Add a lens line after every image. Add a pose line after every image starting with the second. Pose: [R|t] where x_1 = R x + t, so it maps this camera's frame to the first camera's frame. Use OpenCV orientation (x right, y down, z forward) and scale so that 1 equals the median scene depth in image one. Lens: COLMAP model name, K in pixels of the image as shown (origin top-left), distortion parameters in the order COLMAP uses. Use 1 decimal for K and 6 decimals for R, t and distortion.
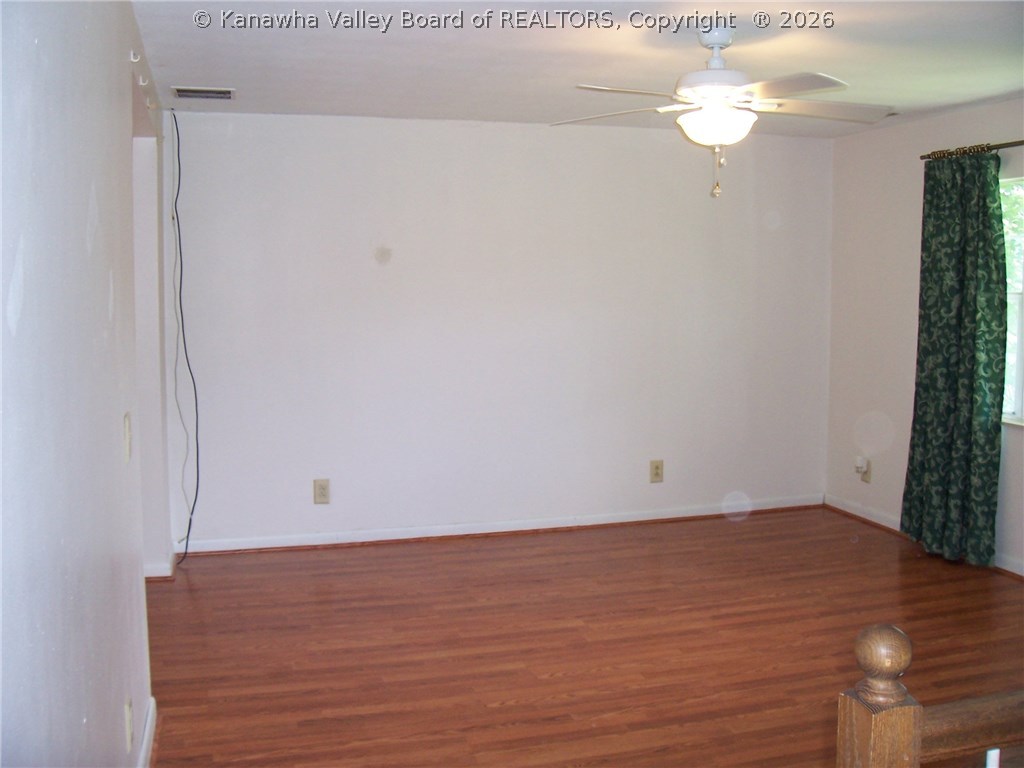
lens RADIAL K [[1037.9, 0, 512.0], [0, 1037.9, 384.0], [0, 0, 1]] dist [-0.138948, -0.004633]
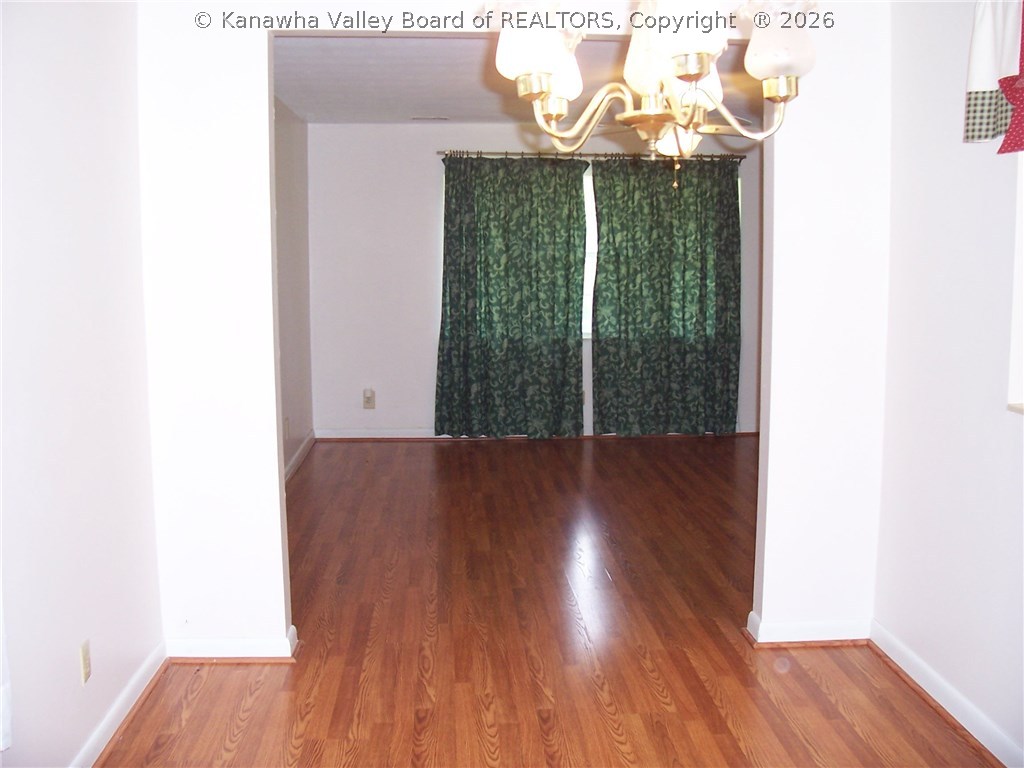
lens RADIAL K [[1035.1, 0, 512.0], [0, 1035.1, 384.0], [0, 0, 1]] dist [-0.025856, -0.022648]
pose [[0.223744, -0.117170, 0.967580, -0.992370], [0.111253, 0.989329, 0.094077, -0.043104], [-0.968278, 0.086597, 0.234392, 0.658107]]
